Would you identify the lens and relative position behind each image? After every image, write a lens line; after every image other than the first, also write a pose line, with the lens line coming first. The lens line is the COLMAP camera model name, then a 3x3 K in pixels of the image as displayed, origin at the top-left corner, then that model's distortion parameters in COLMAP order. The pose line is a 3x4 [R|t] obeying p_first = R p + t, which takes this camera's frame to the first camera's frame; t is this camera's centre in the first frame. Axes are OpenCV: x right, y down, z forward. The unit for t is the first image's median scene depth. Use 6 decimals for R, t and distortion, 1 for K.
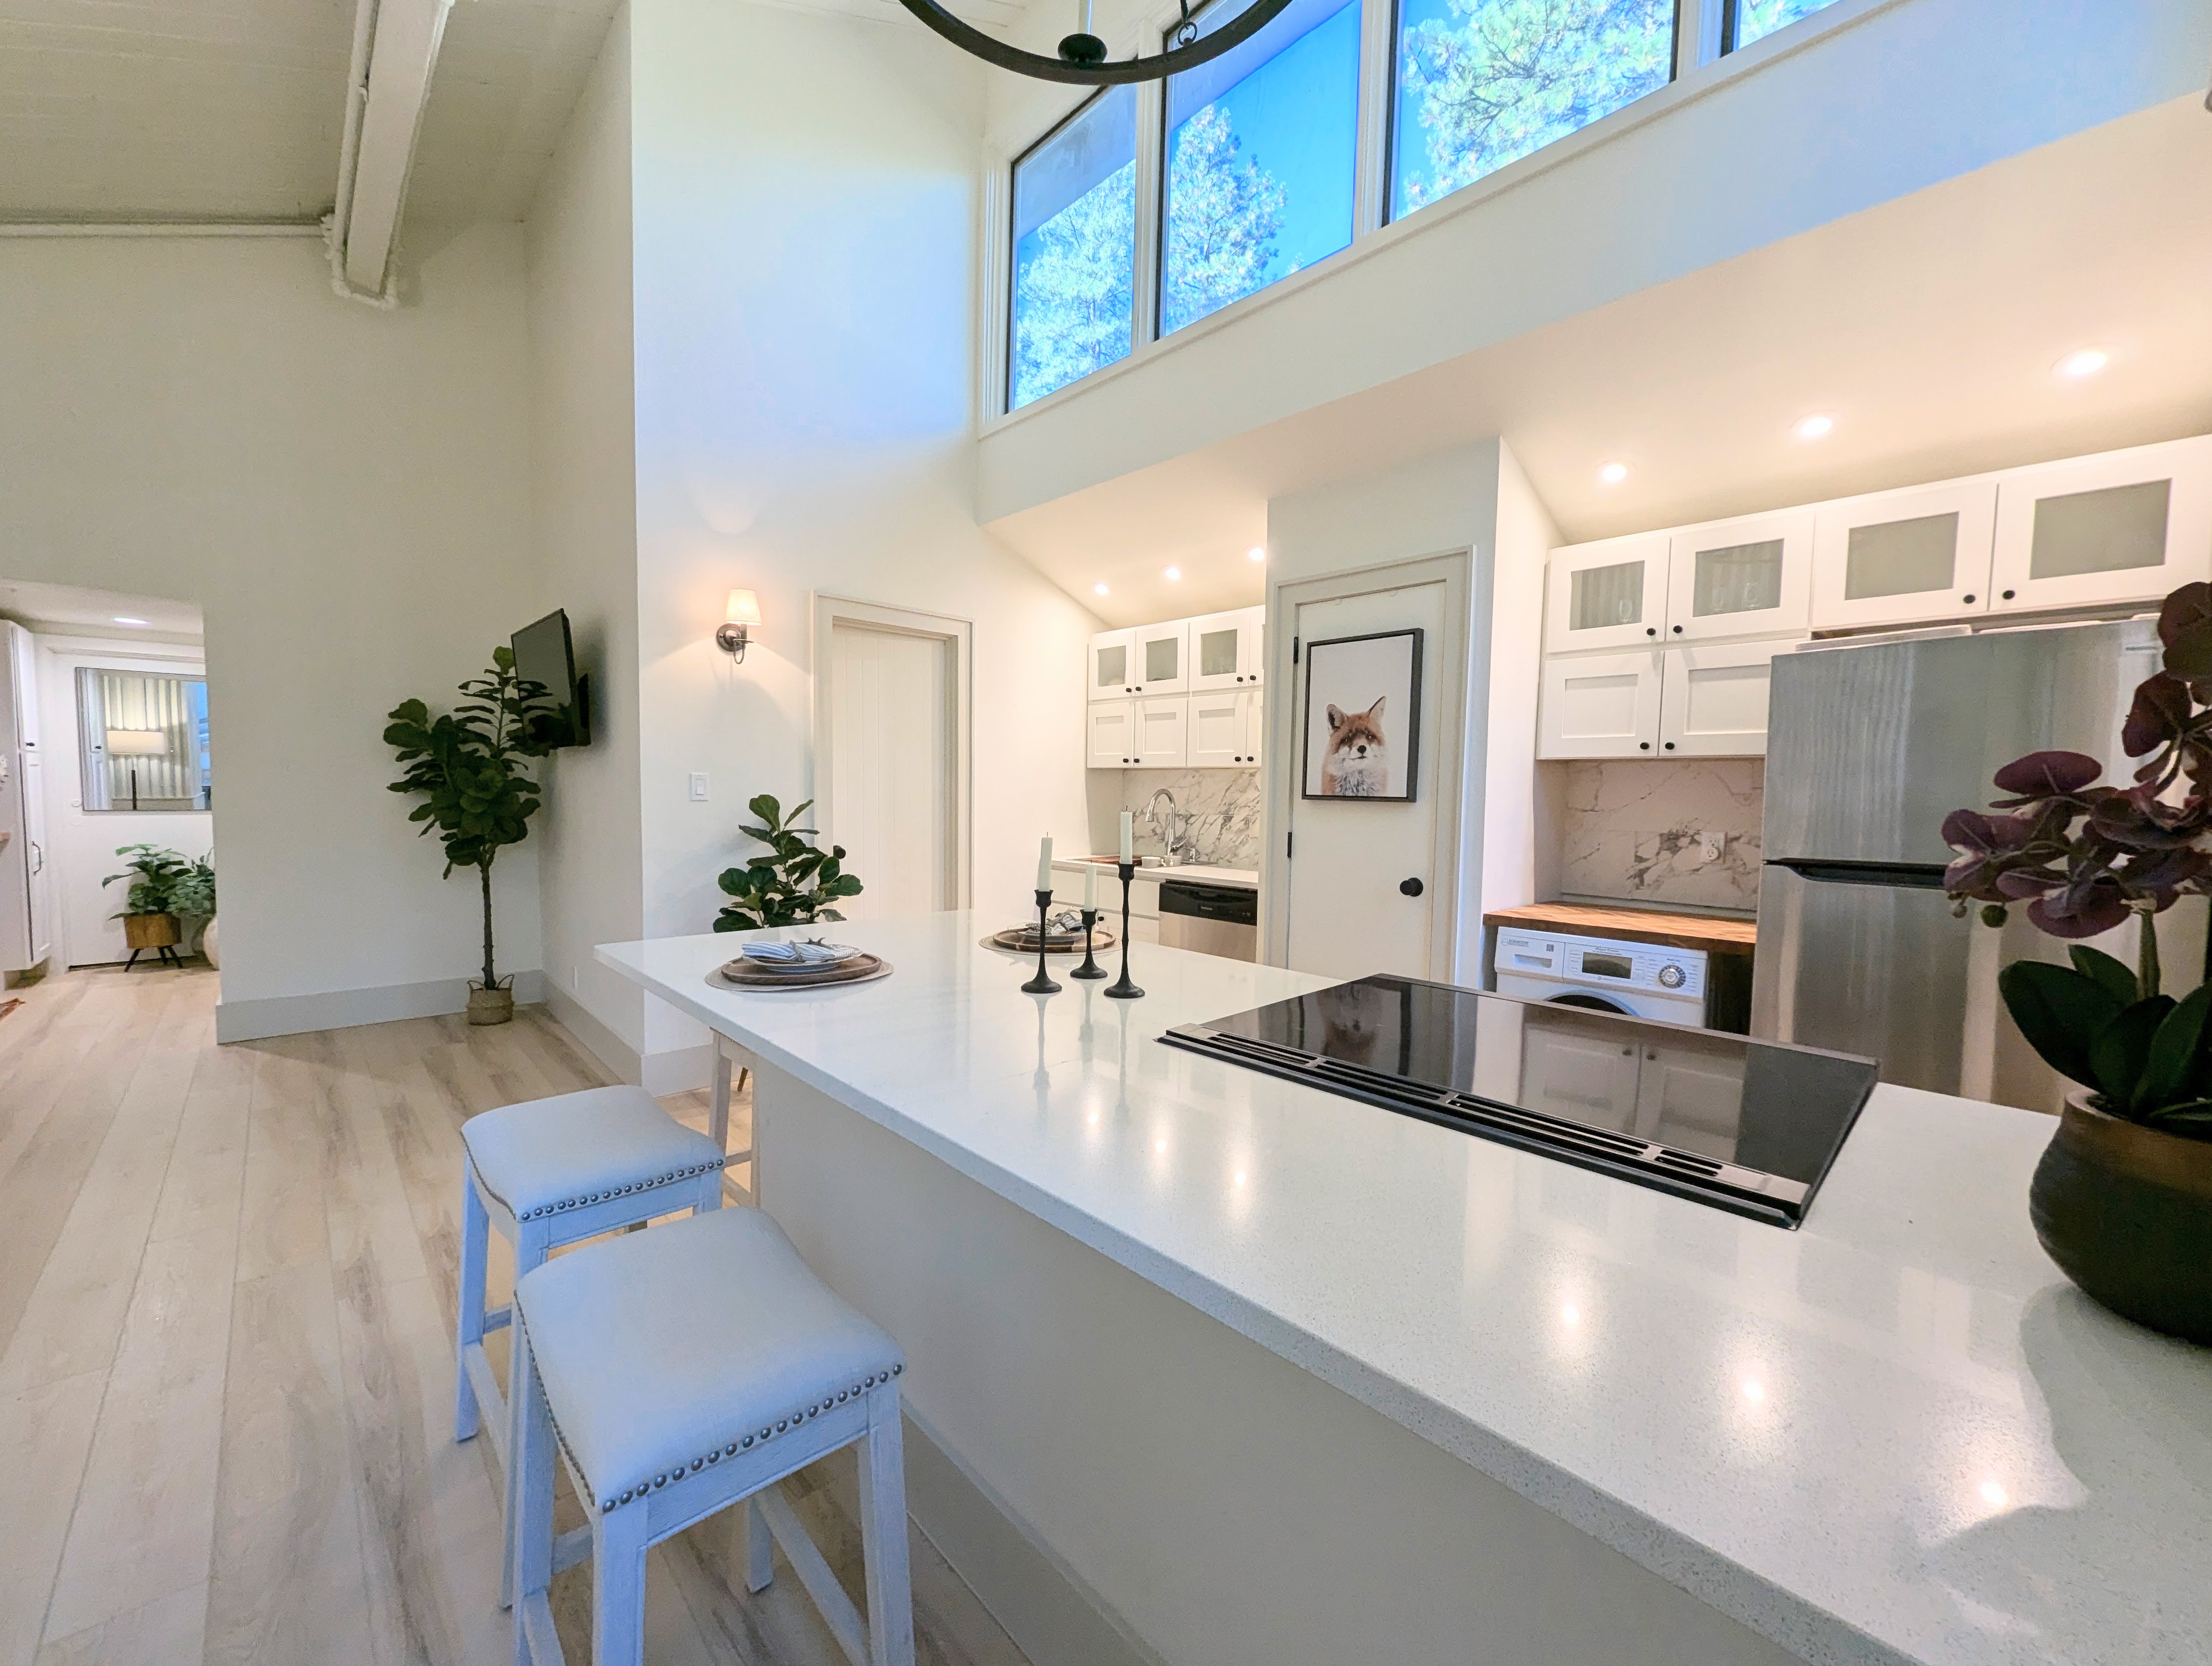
lens RADIAL K [[867.3, 0, 1098.0], [0, 867.3, 848.9], [0, 0, 1]] dist [-0.000017, -0.001008]
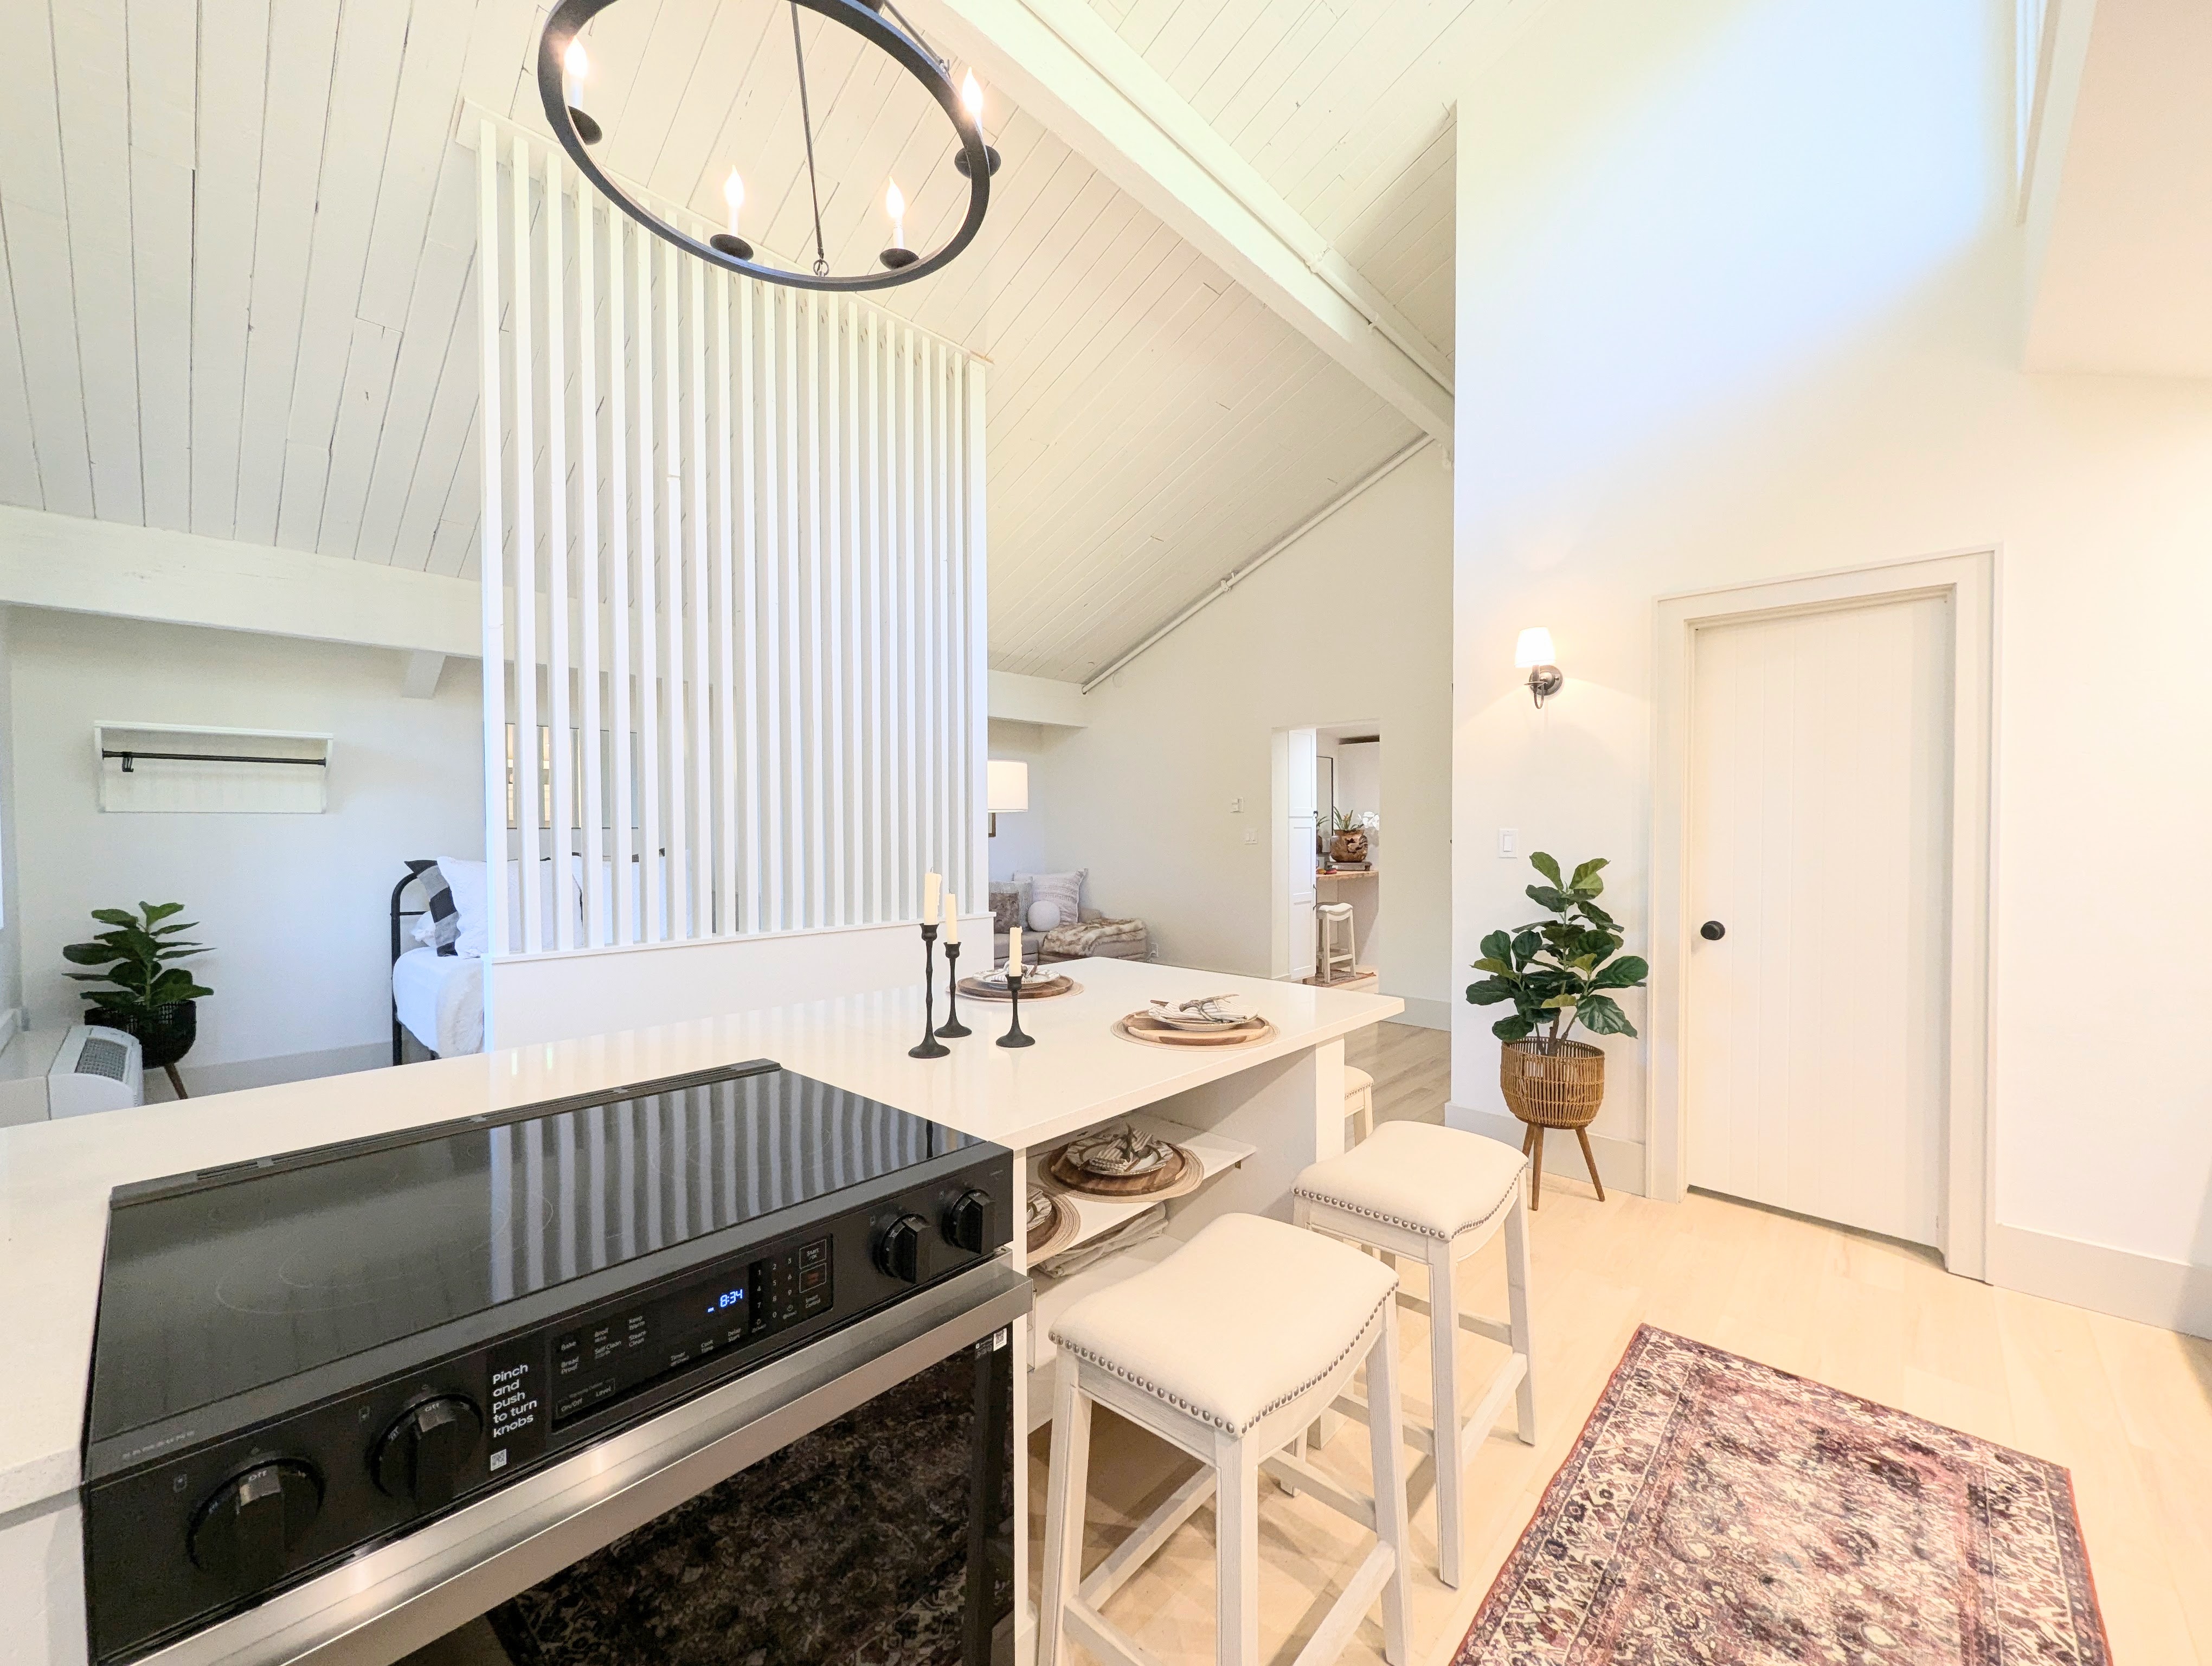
lens RADIAL K [[872.5, 0, 1106.7], [0, 872.5, 849.6], [0, 0, 1]] dist [0.001014, 0.000538]
pose [[0.074074, 0.003522, -0.997247, 0.473541], [-0.064325, 0.997928, -0.001253, -0.037385], [0.995176, 0.064241, 0.074147, 0.501258]]
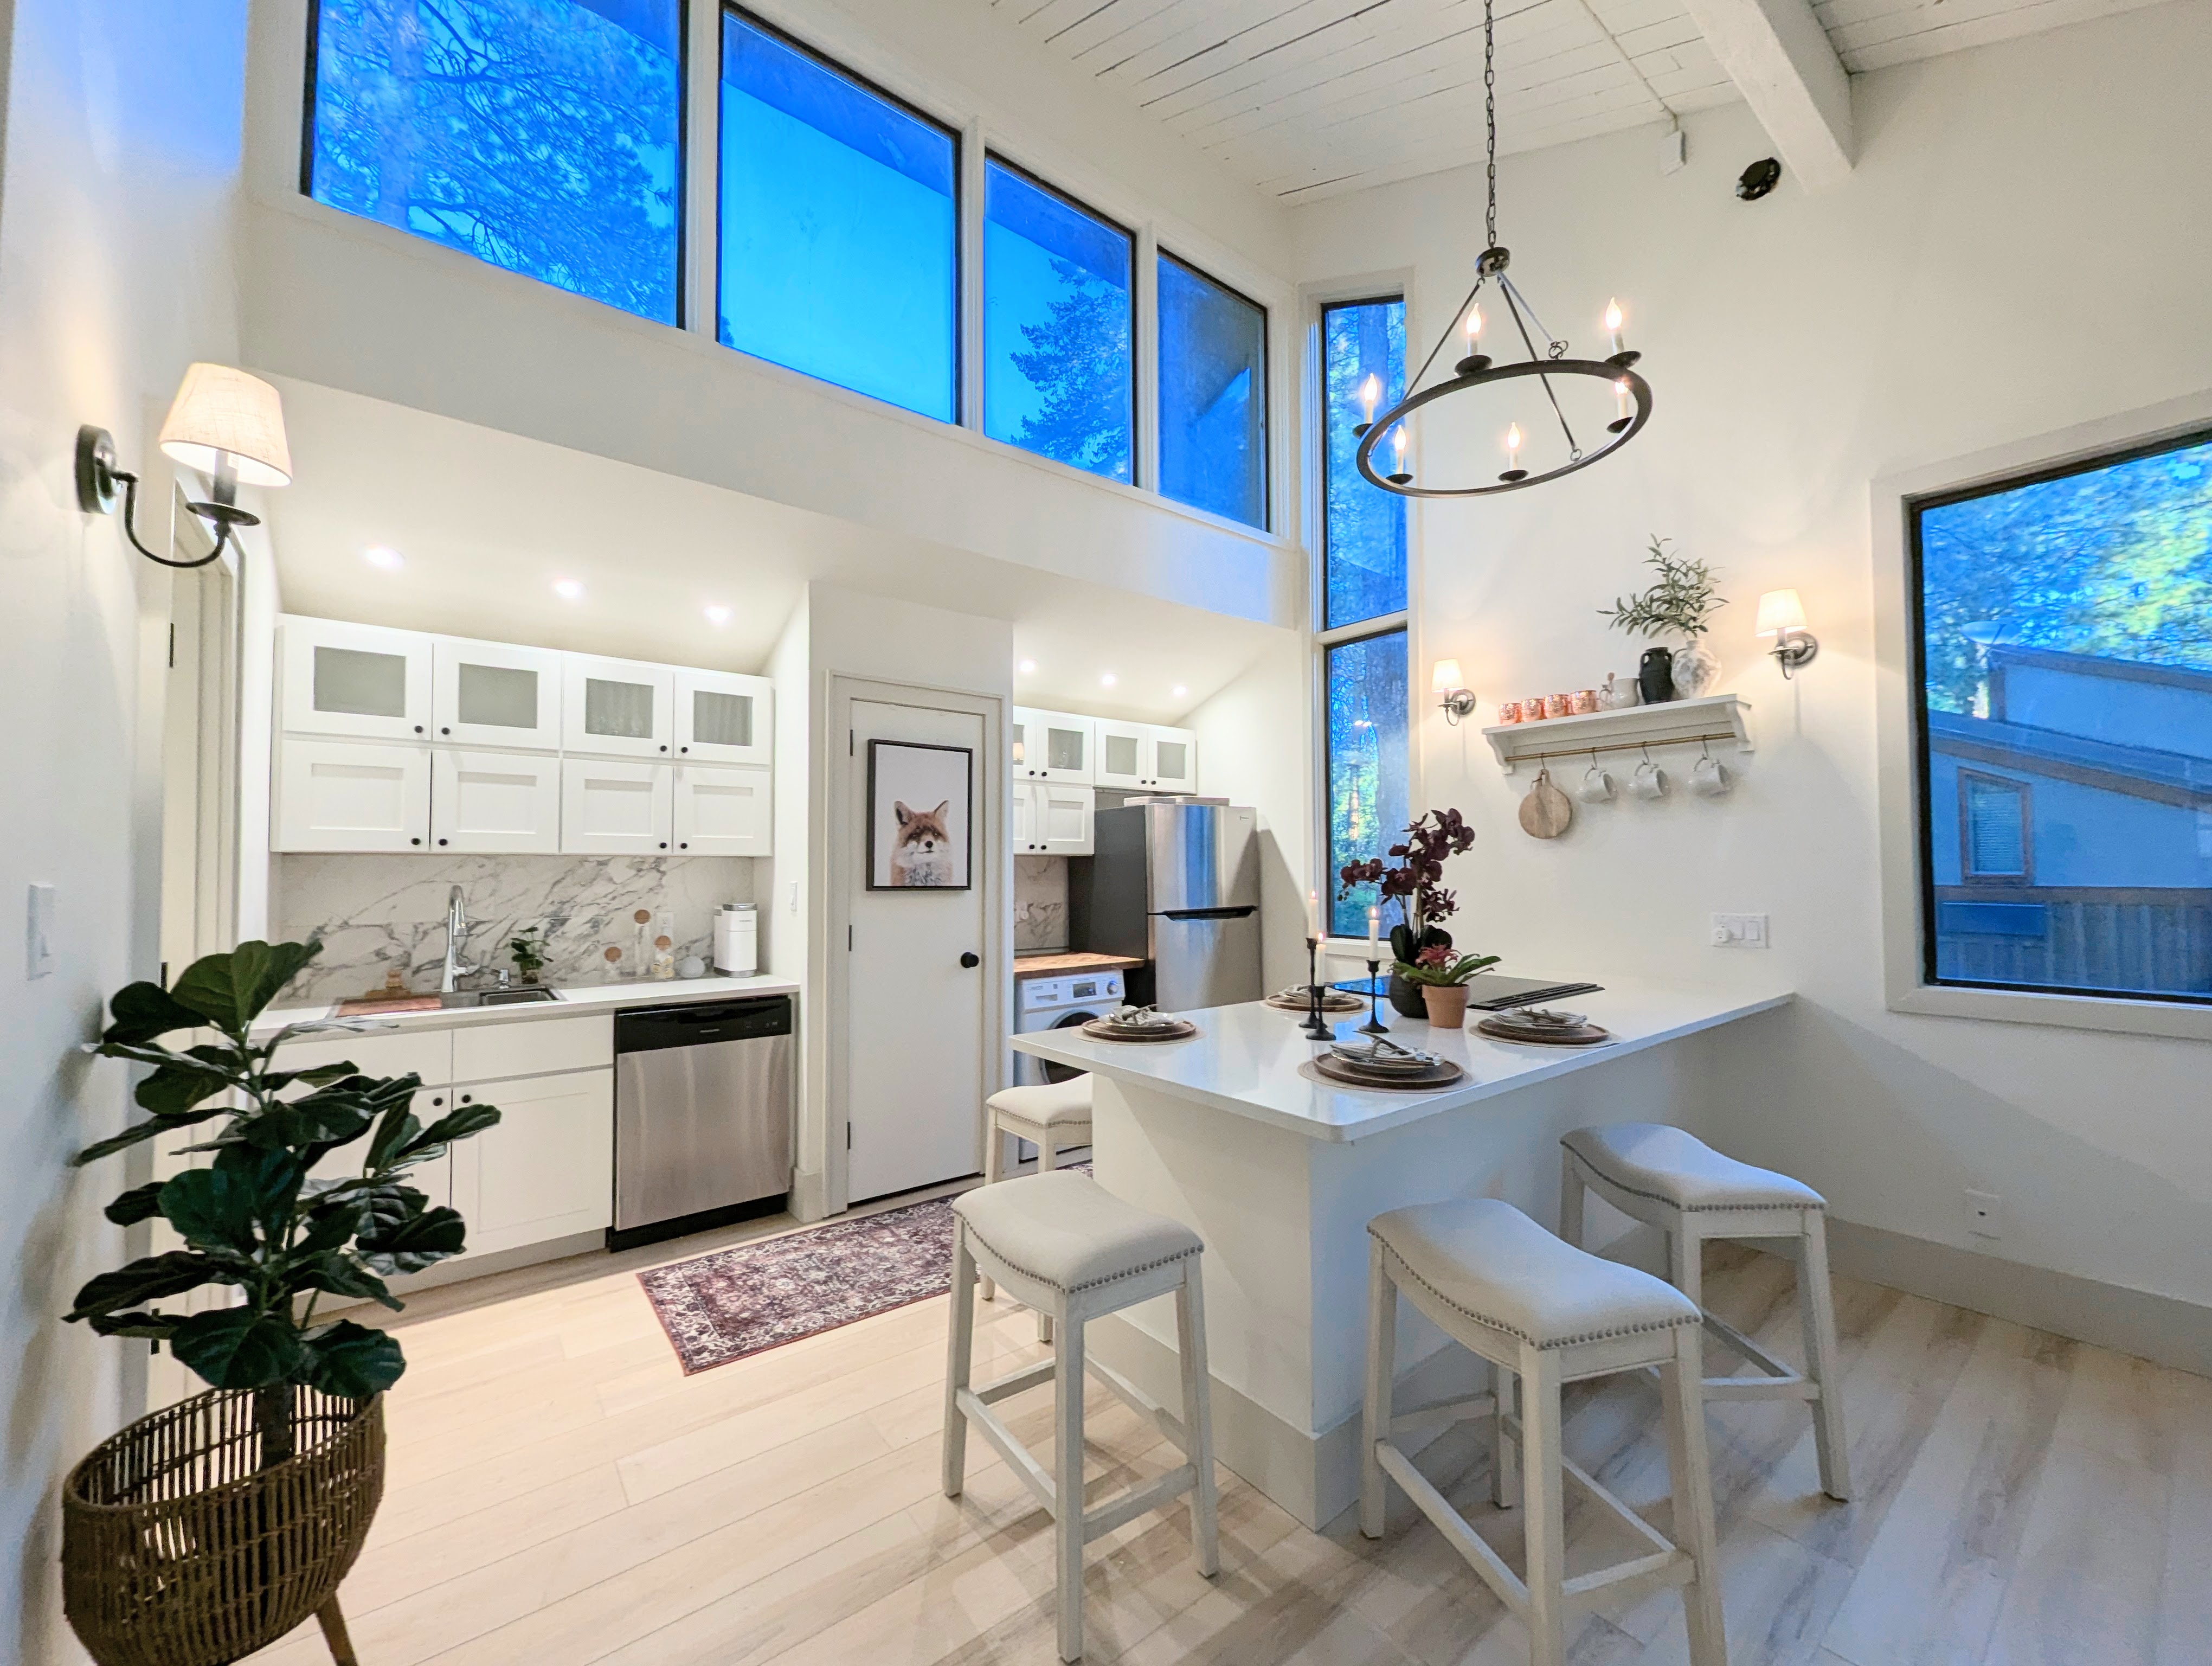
lens RADIAL K [[876.8, 0, 1104.4], [0, 876.8, 850.6], [0, 0, 1]] dist [0.001866, -0.000022]
pose [[0.084223, 0.007118, 0.996421, -0.742483], [0.073842, 0.997180, -0.013365, -0.068456], [-0.993707, 0.074703, 0.083460, 0.622519]]
